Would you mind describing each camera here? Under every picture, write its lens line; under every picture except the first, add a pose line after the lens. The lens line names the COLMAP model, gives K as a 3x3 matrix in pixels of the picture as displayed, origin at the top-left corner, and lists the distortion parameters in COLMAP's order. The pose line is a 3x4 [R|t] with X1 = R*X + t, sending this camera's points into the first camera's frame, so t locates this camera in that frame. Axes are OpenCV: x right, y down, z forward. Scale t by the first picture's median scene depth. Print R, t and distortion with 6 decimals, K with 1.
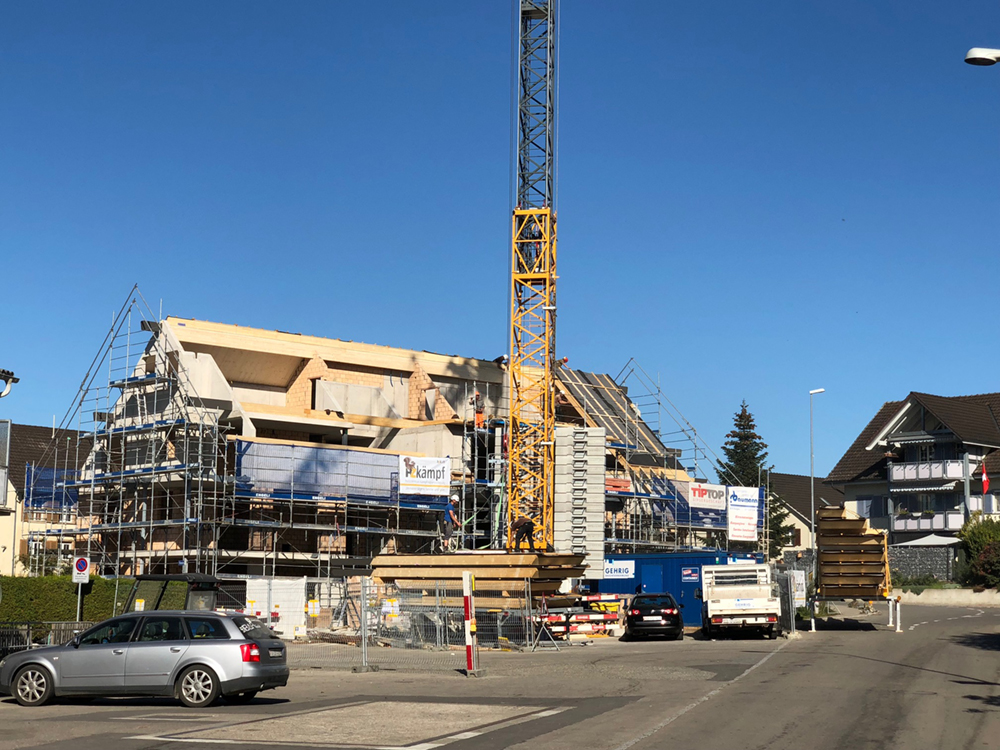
lens RADIAL K [[1713.3, 0, 480.3], [0, 1713.3, 373.6], [0, 0, 1]] dist [0.073298, 0.192514]
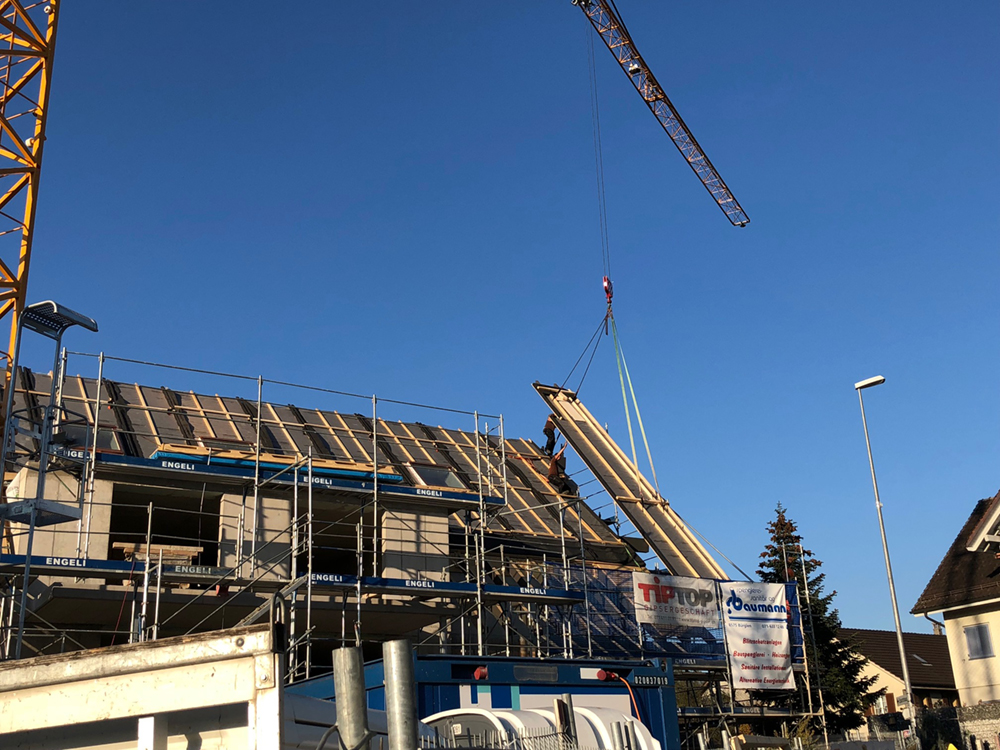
lens RADIAL K [[1115.8, 0, 505.8], [0, 1115.8, 375.0], [0, 0, 1]] dist [0.053385, -0.019362]
pose [[0.987489, -0.106029, -0.116716, 0.143138], [0.077522, 0.970990, -0.226203, 0.086632], [0.137315, 0.214325, 0.967062, 0.735060]]
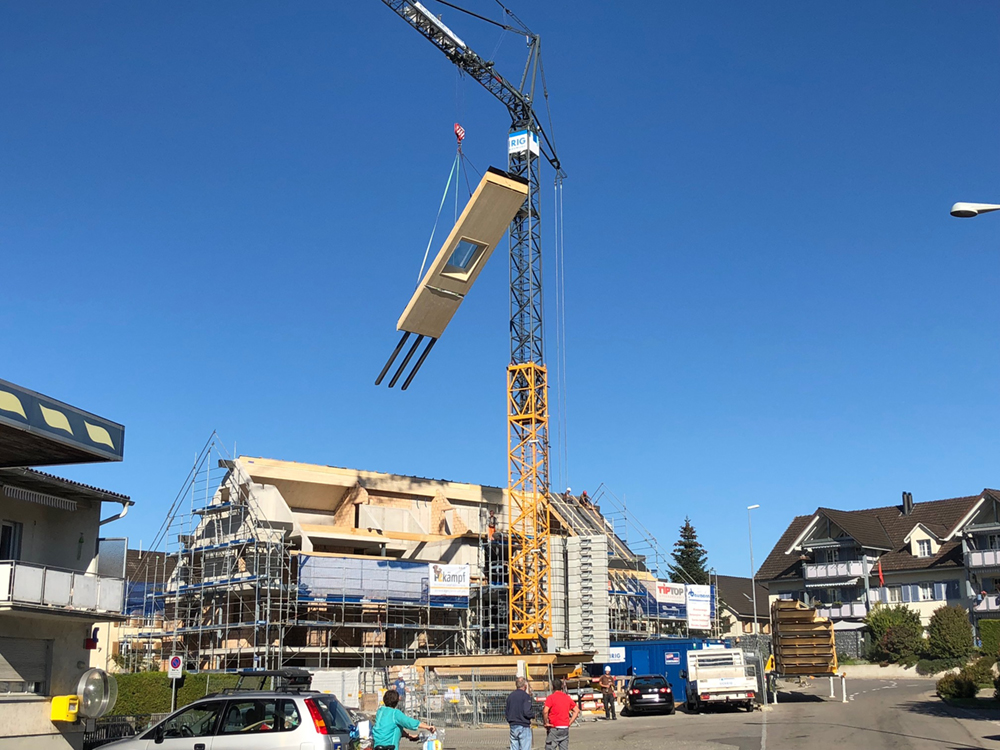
lens RADIAL K [[1275.1, 0, 497.4], [0, 1275.1, 363.5], [0, 0, 1]] dist [0.279059, -1.098162]
pose [[0.999315, -0.015653, 0.033545, -0.025633], [0.019196, 0.993959, -0.108059, 0.004825], [-0.031651, 0.108629, 0.993578, 0.056457]]
